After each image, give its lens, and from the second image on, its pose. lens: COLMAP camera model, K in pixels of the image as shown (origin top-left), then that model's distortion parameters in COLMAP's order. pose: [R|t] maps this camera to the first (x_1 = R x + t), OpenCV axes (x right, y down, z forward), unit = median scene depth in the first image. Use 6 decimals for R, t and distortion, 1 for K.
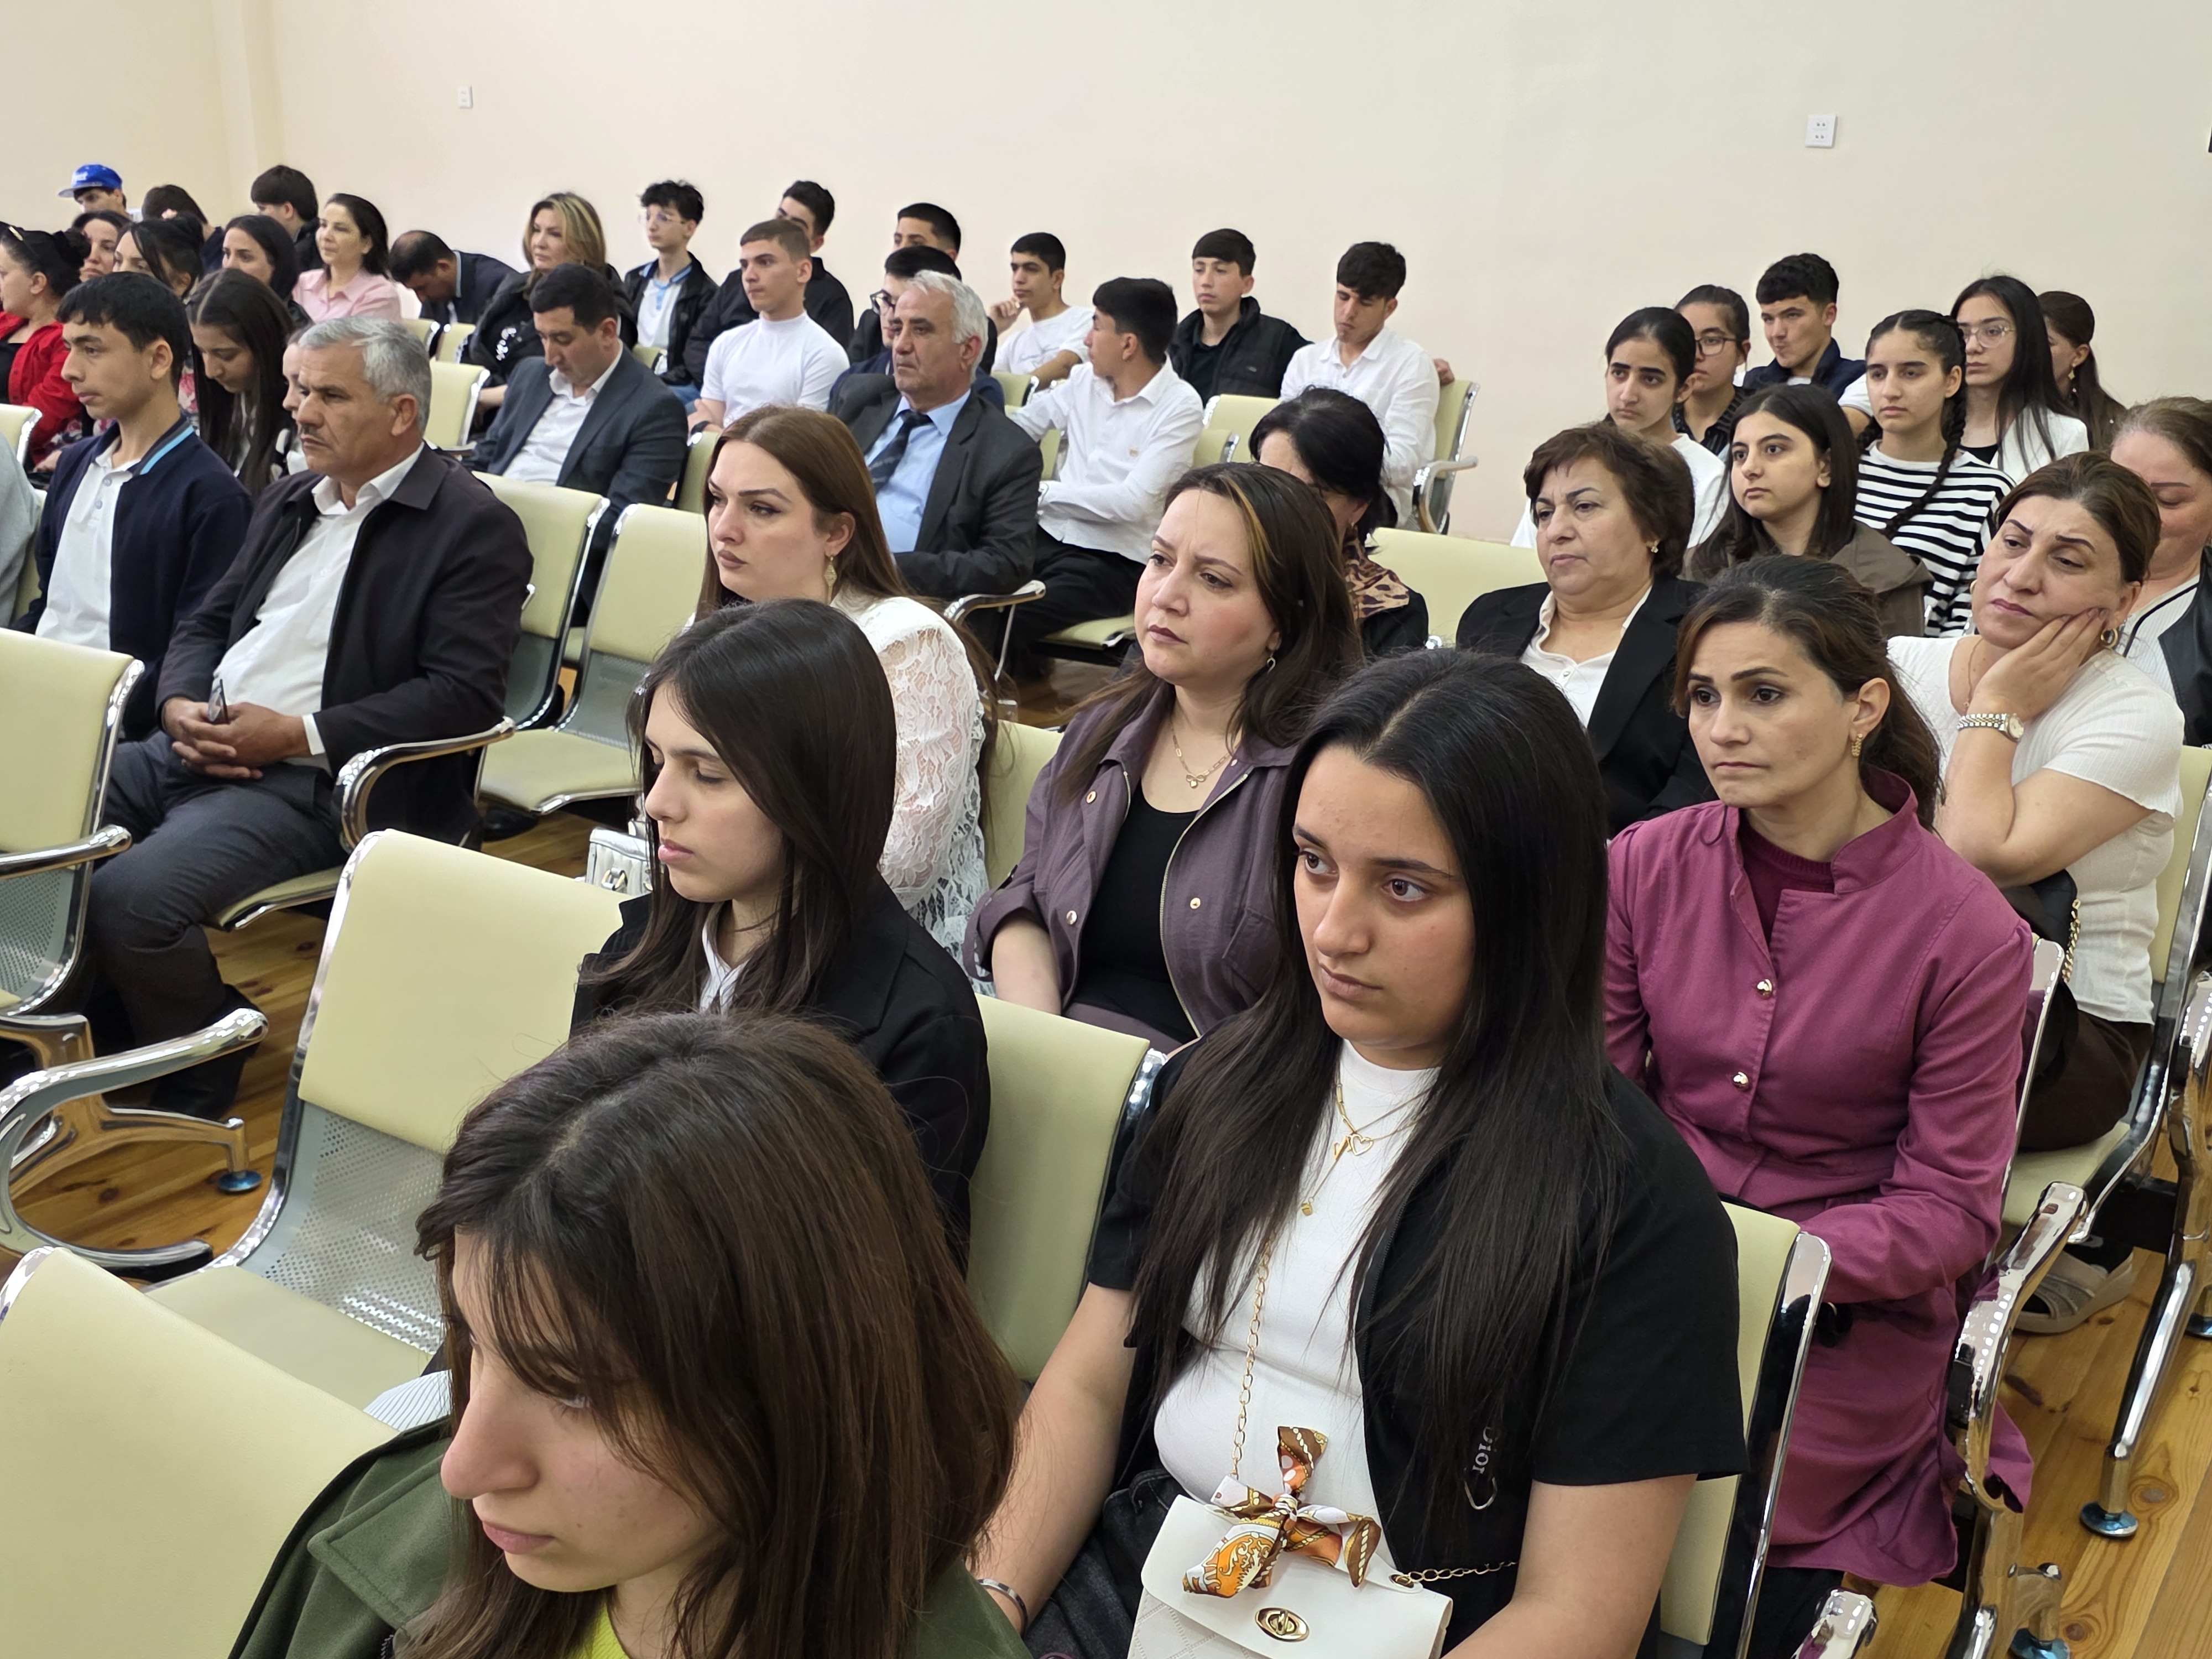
lens RADIAL K [[2126.5, 0, 1101.0], [0, 2126.5, 869.6], [0, 0, 1]] dist [0.087268, -0.192614]
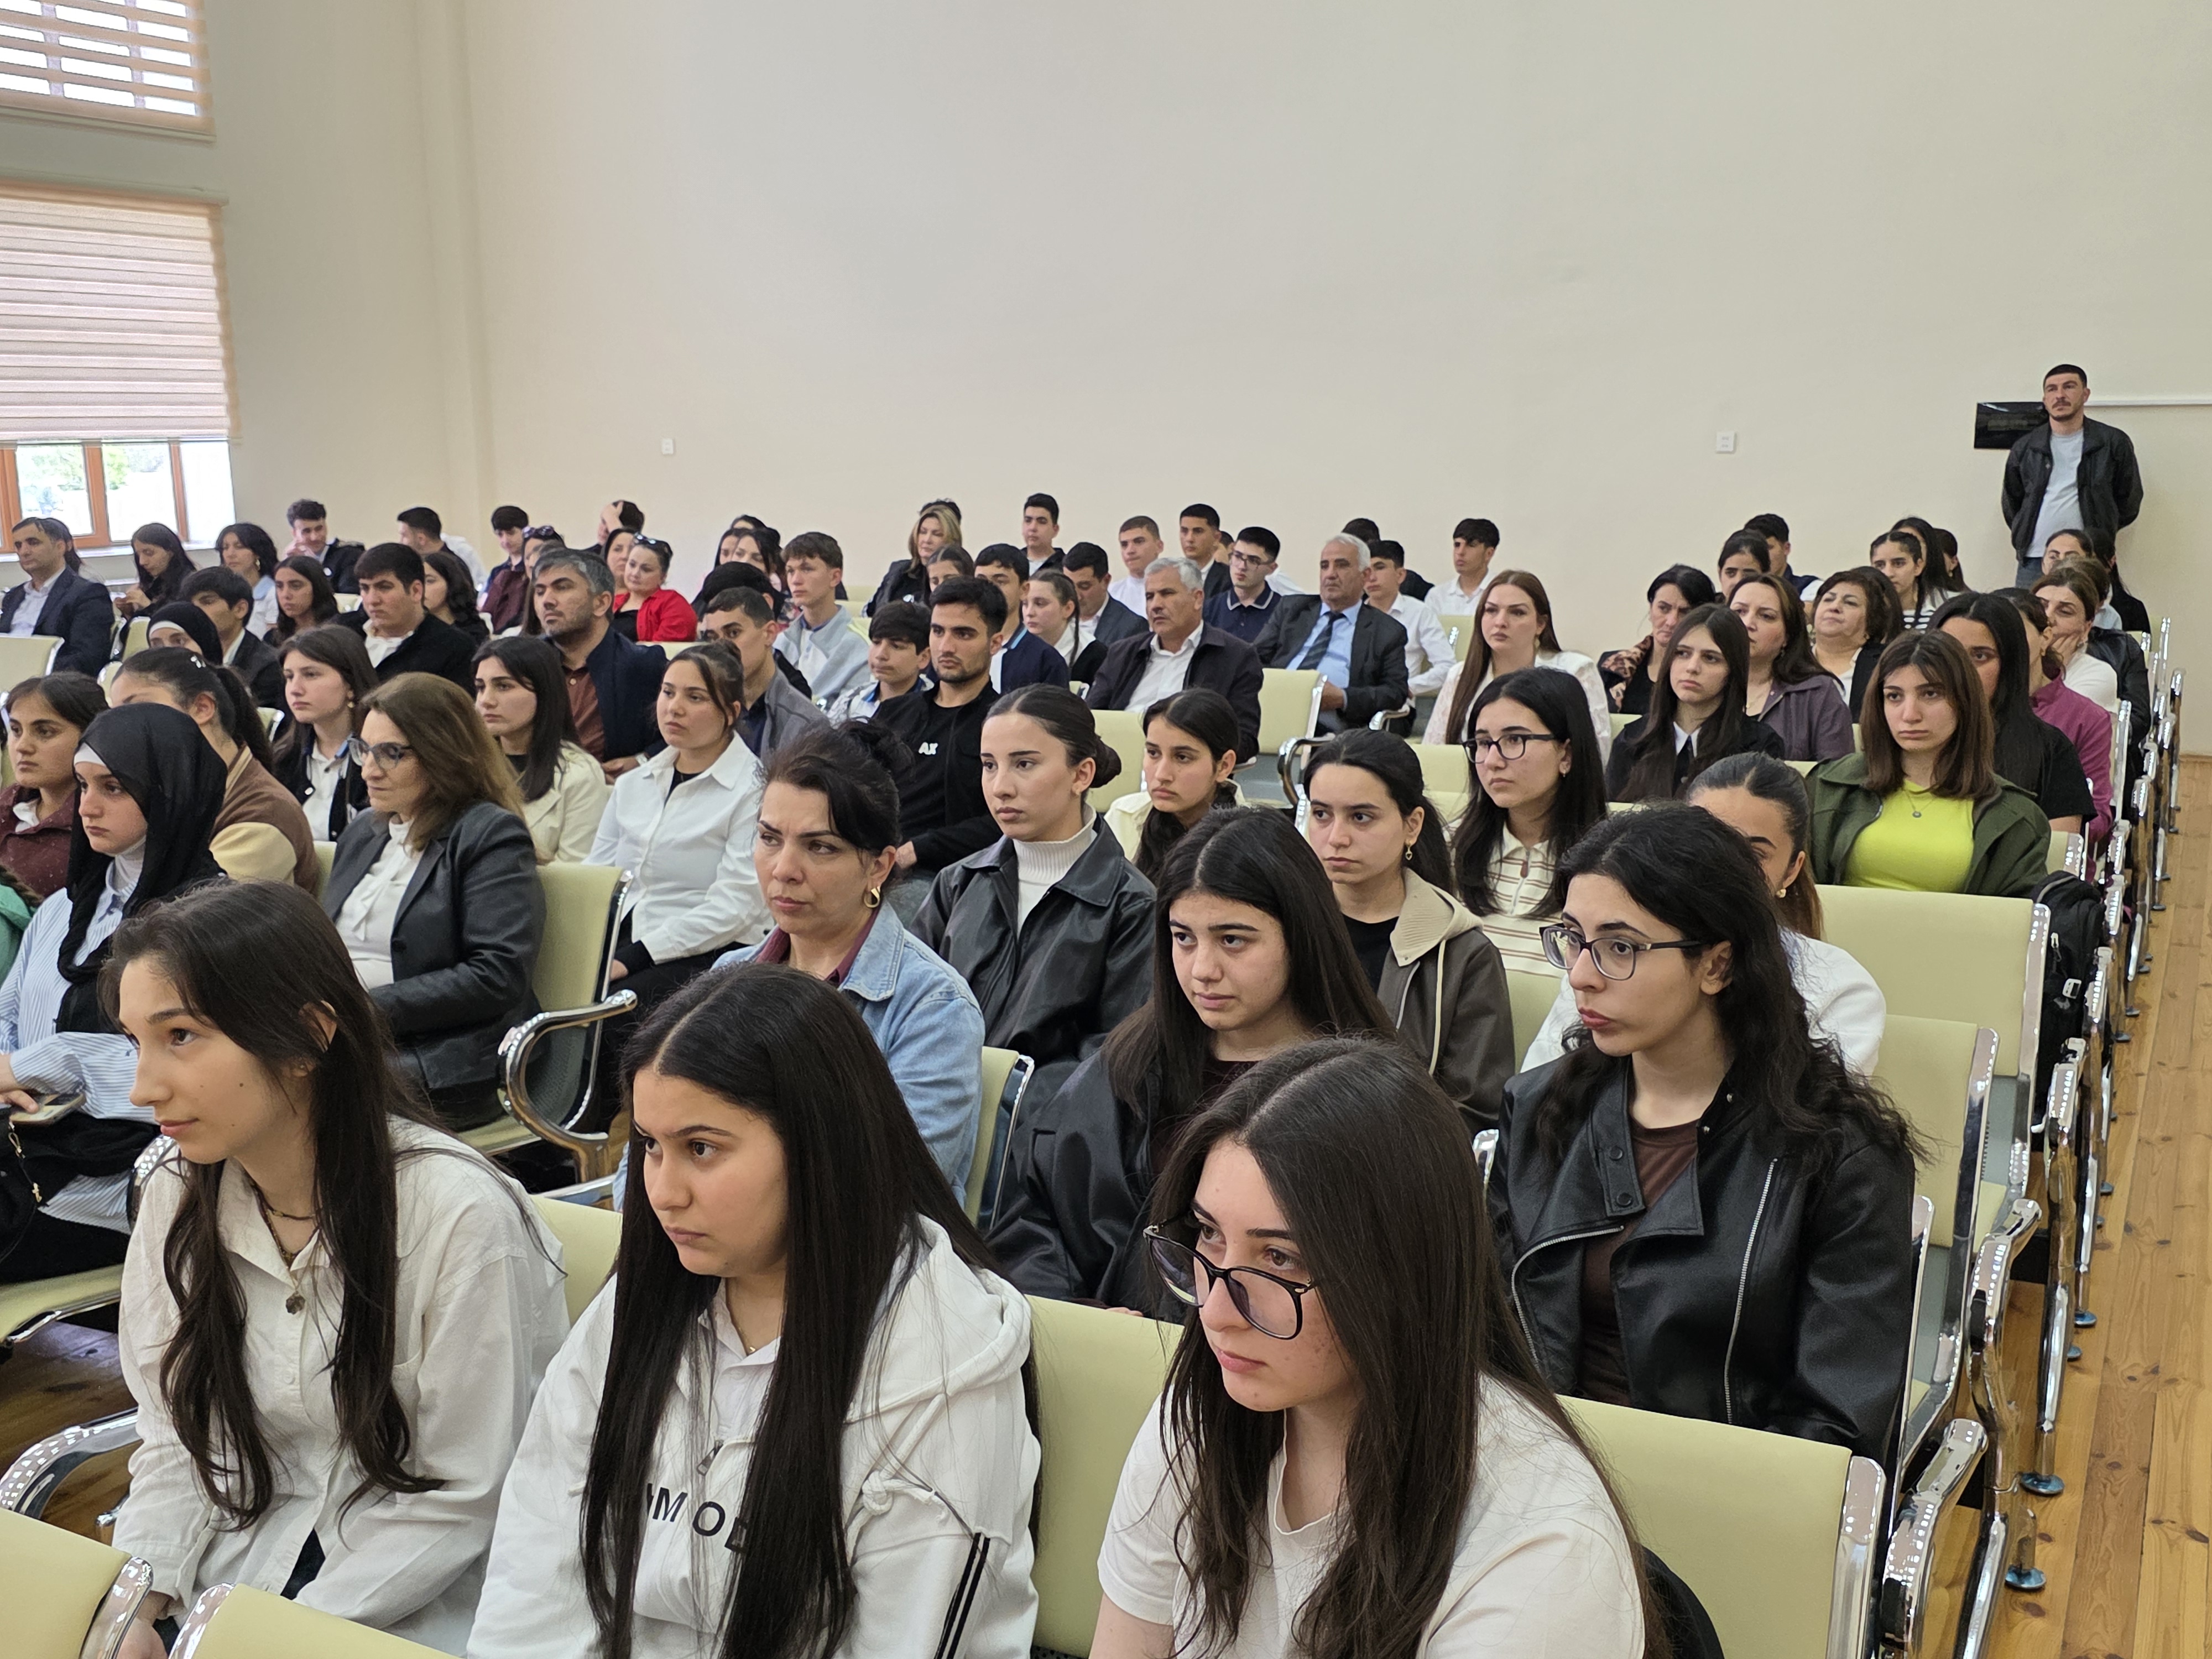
lens RADIAL K [[2126.5, 0, 1101.0], [0, 2126.5, 869.6], [0, 0, 1]] dist [0.087268, -0.192614]
pose [[0.989204, -0.055581, 0.135592, -0.527073], [0.074124, 0.987962, -0.135782, 0.216770], [-0.126413, 0.144367, 0.981416, -0.656170]]
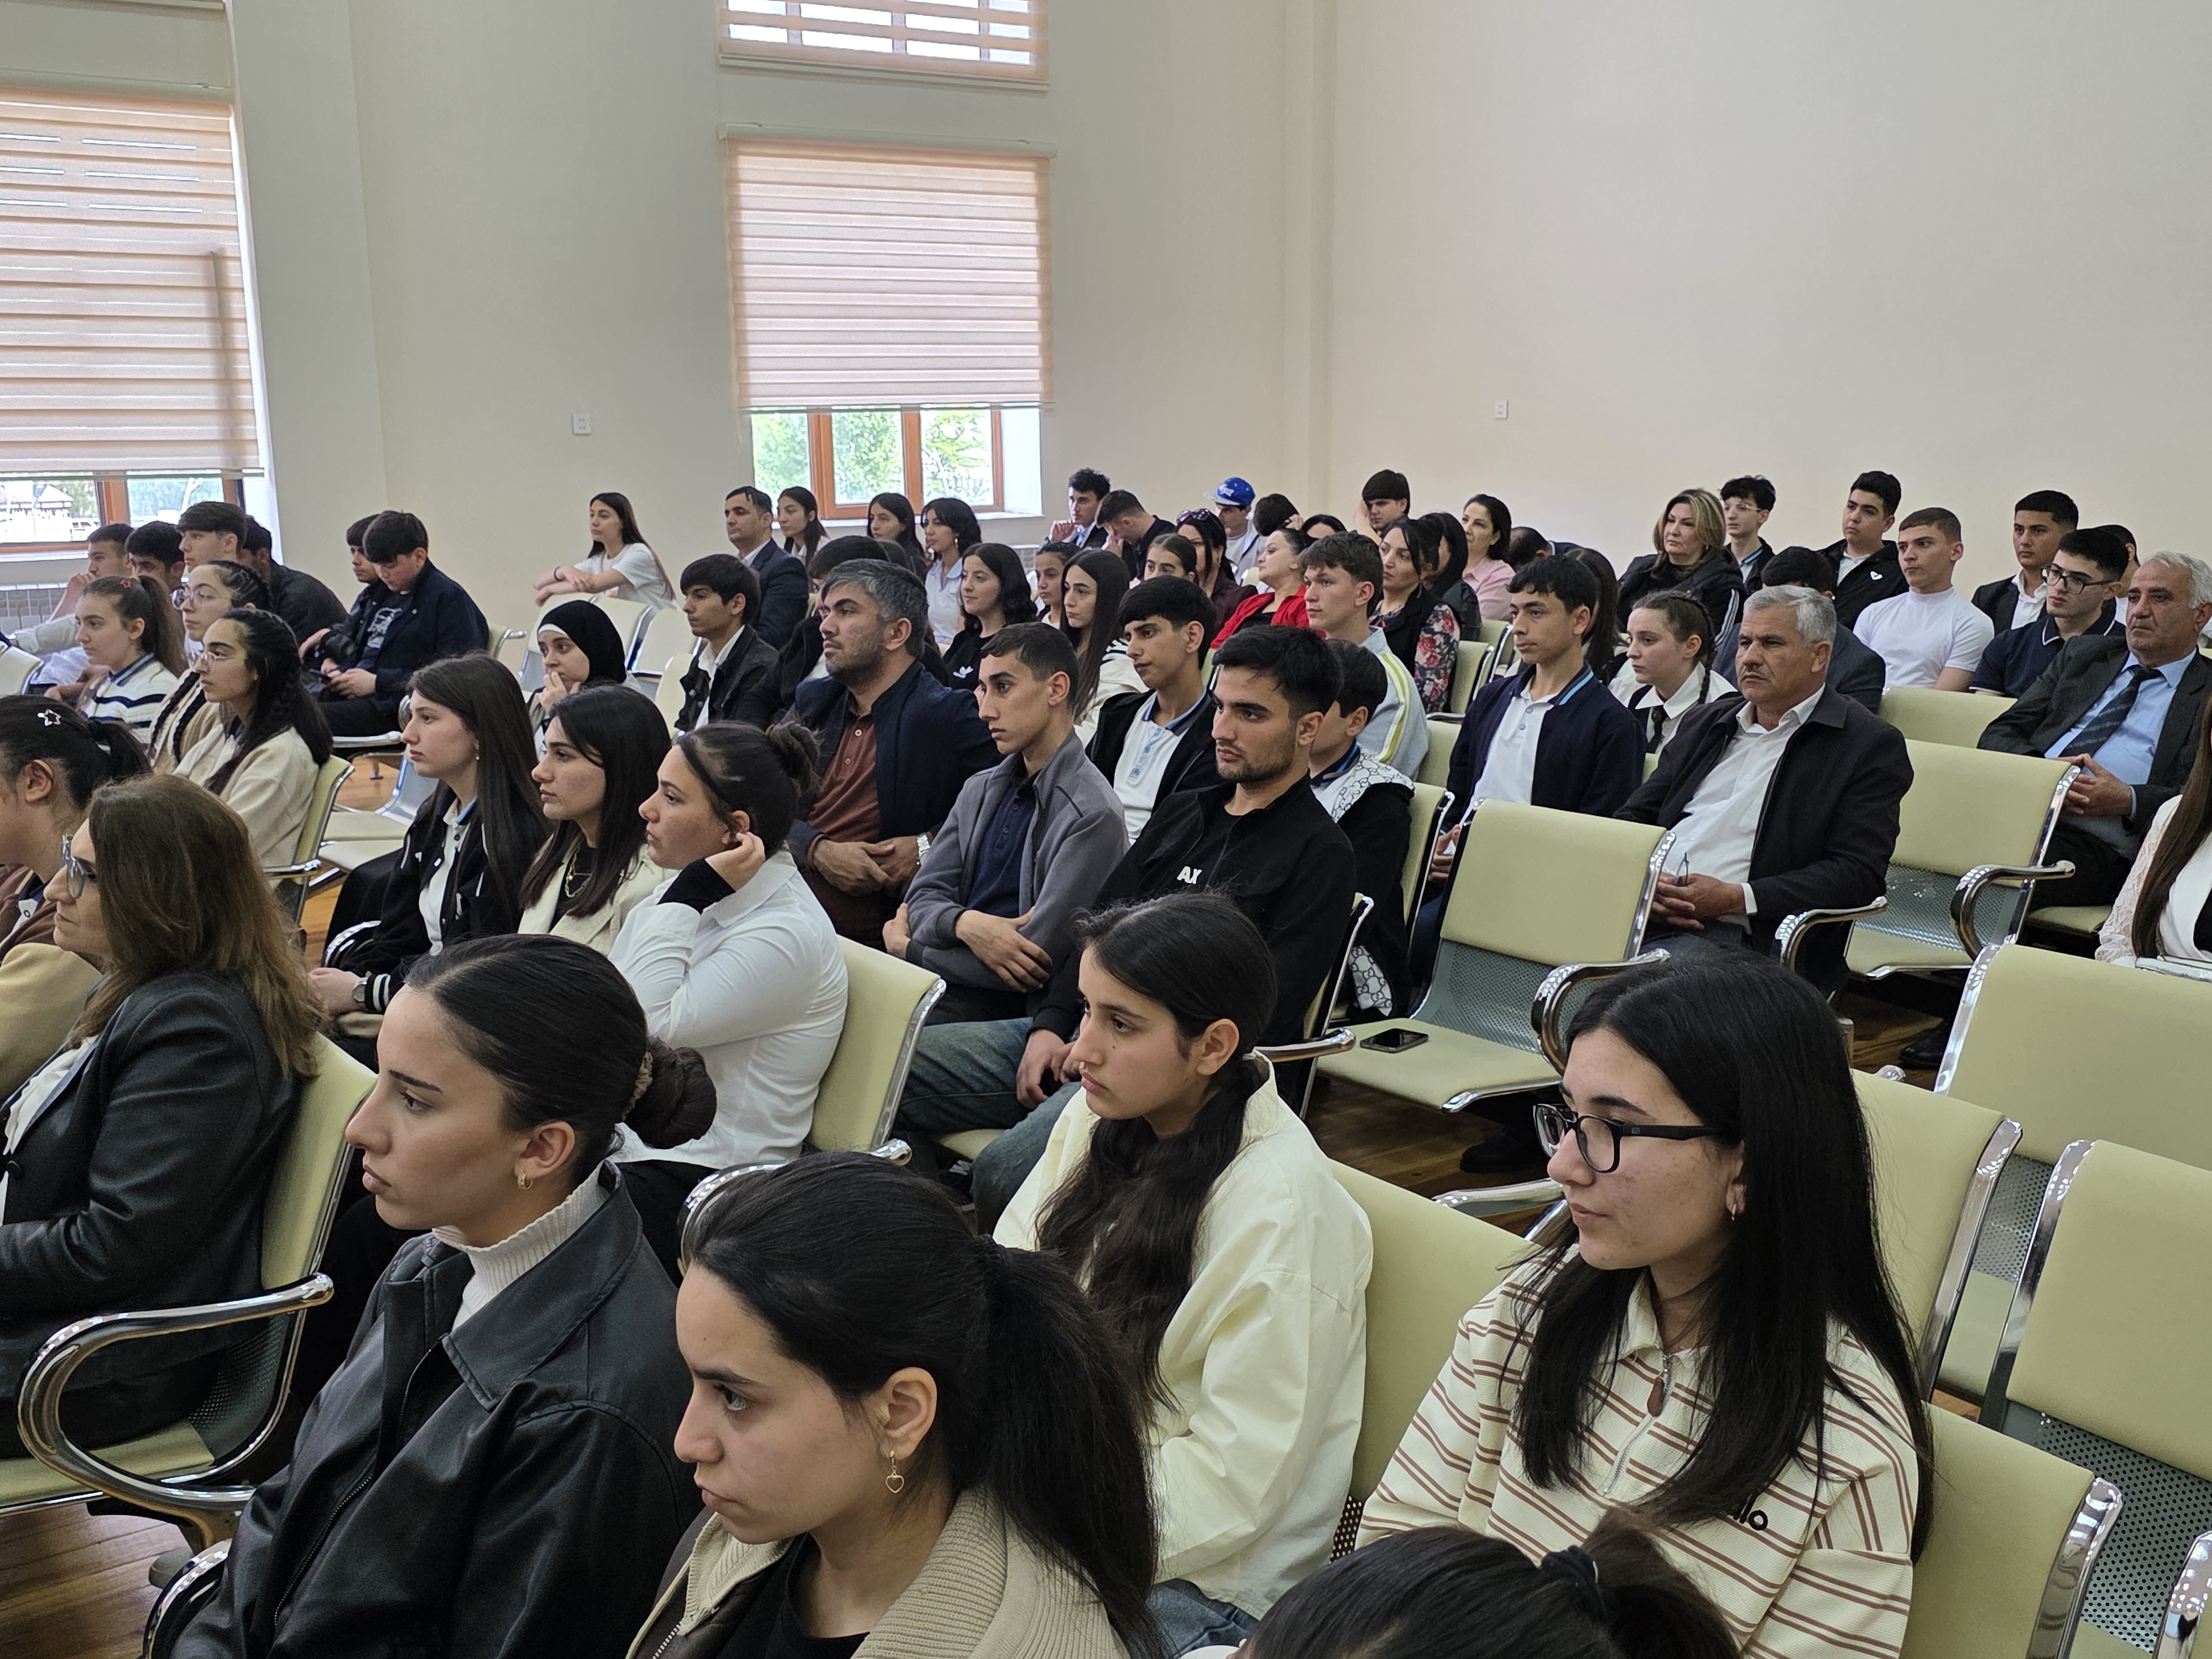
lens RADIAL K [[2126.5, 0, 1101.0], [0, 2126.5, 869.6], [0, 0, 1]] dist [0.087268, -0.192614]
pose [[0.938179, 0.045317, -0.343170, -0.214807], [-0.088558, 0.989823, -0.111395, 0.073434], [0.334630, 0.134899, 0.932644, -0.256802]]
